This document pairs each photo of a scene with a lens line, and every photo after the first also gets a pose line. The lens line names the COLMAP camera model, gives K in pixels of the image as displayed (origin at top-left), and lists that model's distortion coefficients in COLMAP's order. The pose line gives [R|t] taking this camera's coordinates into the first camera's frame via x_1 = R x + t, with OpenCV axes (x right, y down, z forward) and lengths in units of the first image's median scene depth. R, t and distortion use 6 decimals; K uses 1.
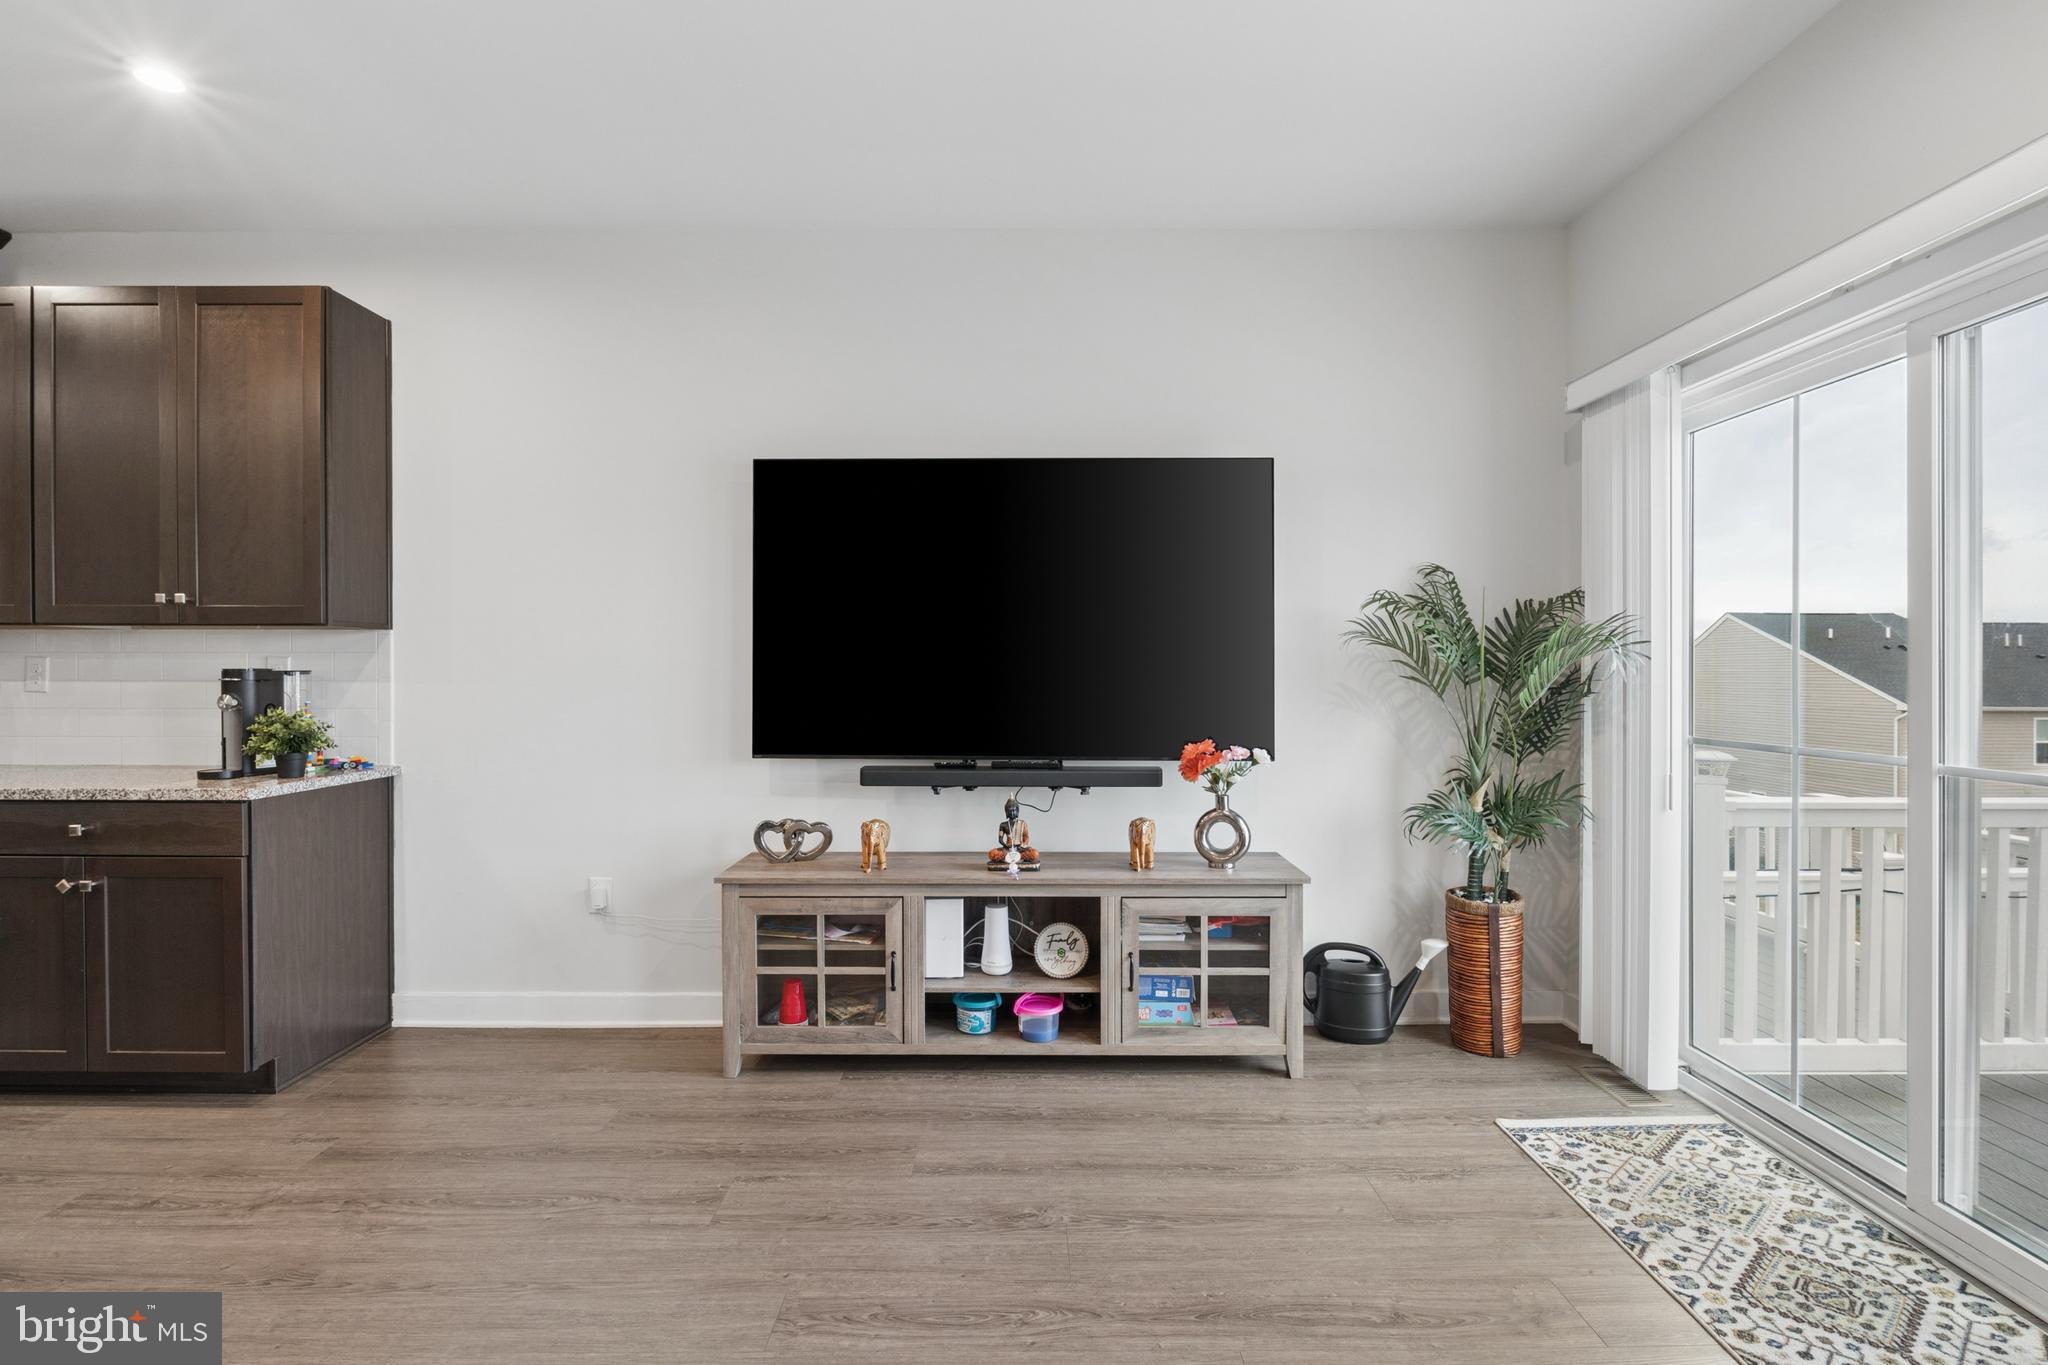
lens RADIAL K [[943.2, 0, 1035.3], [0, 943.2, 677.7], [0, 0, 1]] dist [-0.009261, 0.000982]
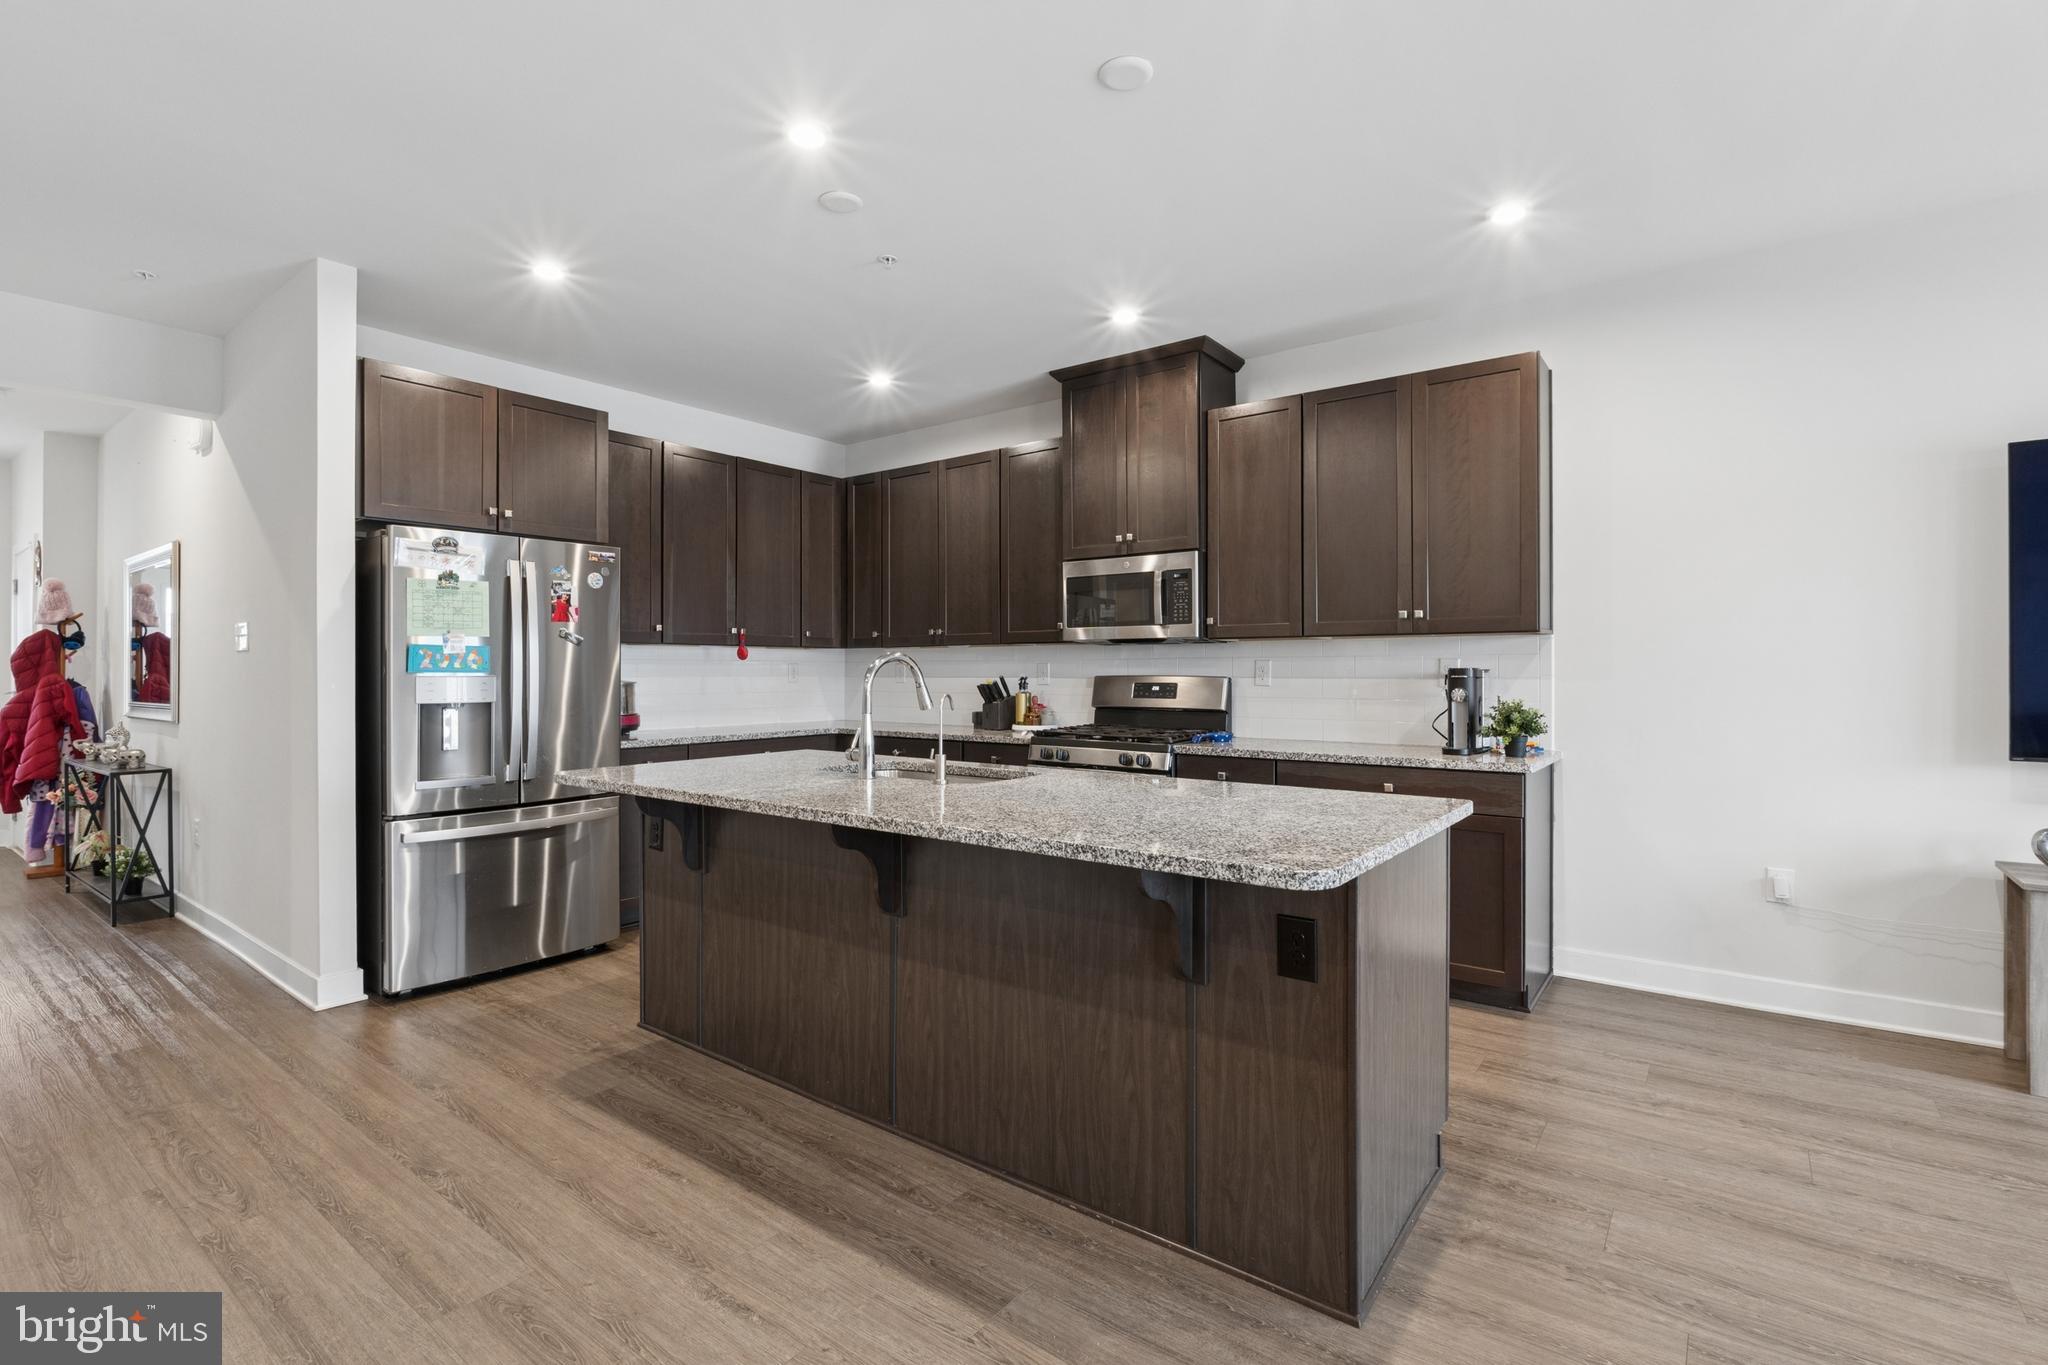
lens RADIAL K [[943.2, 0, 1035.8], [0, 943.2, 674.1], [0, 0, 1]] dist [-0.009261, 0.000982]
pose [[0.796695, -0.000674, -0.604381, -0.532591], [-0.002505, 0.999987, -0.004417, 0.005325], [0.604376, 0.005033, 0.796683, -0.345544]]
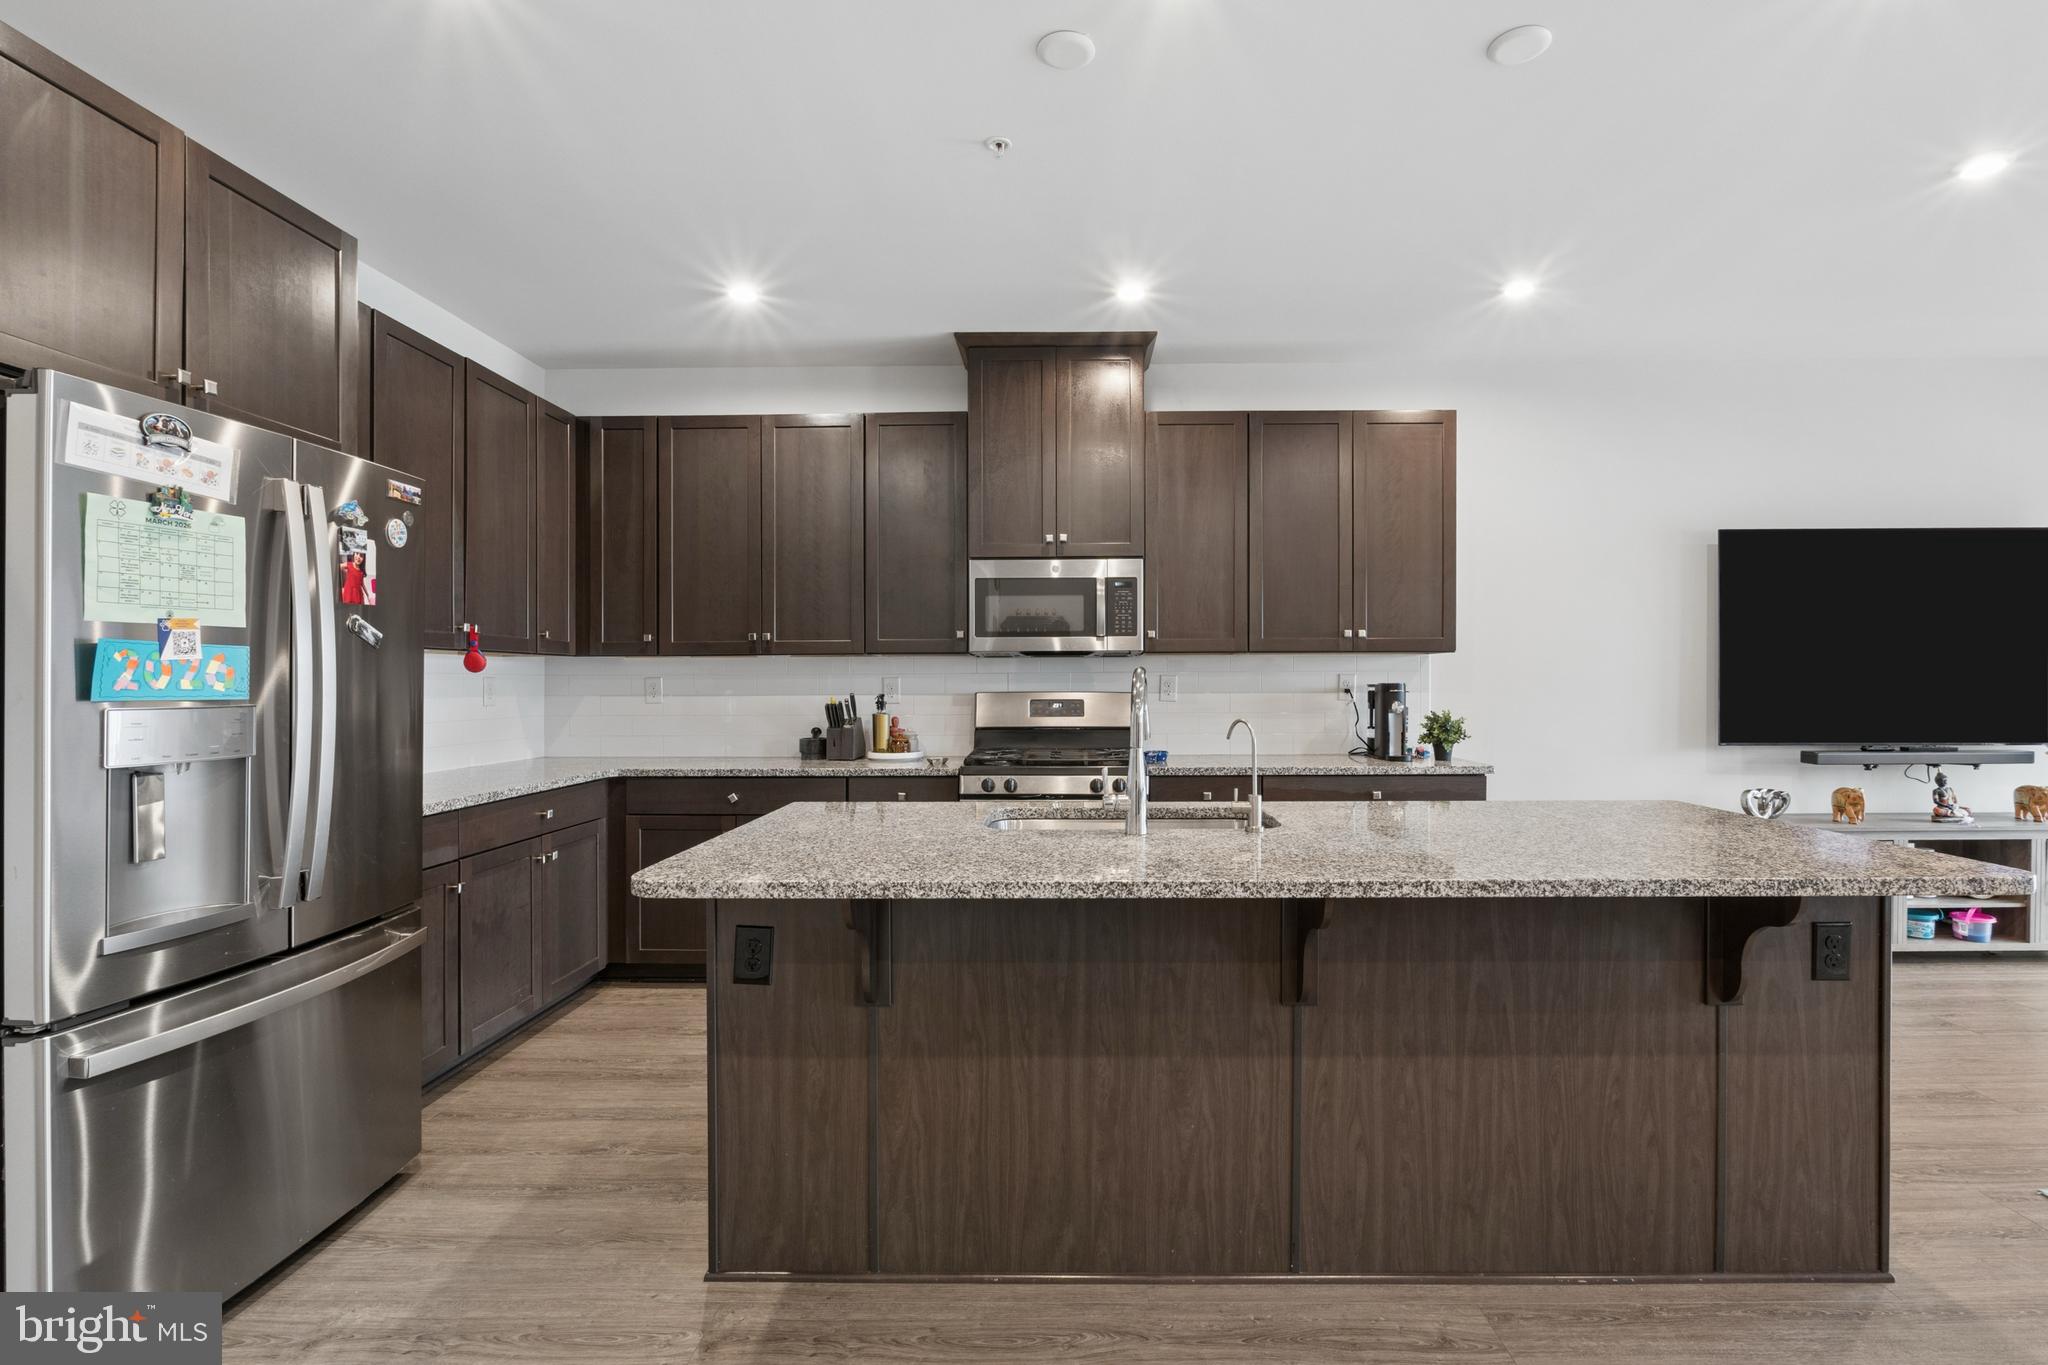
lens RADIAL K [[943.2, 0, 1034.5], [0, 943.2, 693.2], [0, 0, 1]] dist [-0.009261, 0.000982]
pose [[0.999903, -0.005904, -0.012650, -1.348116], [0.005966, 0.999971, 0.004835, -0.004464], [0.012621, -0.004910, 0.999908, -0.409458]]
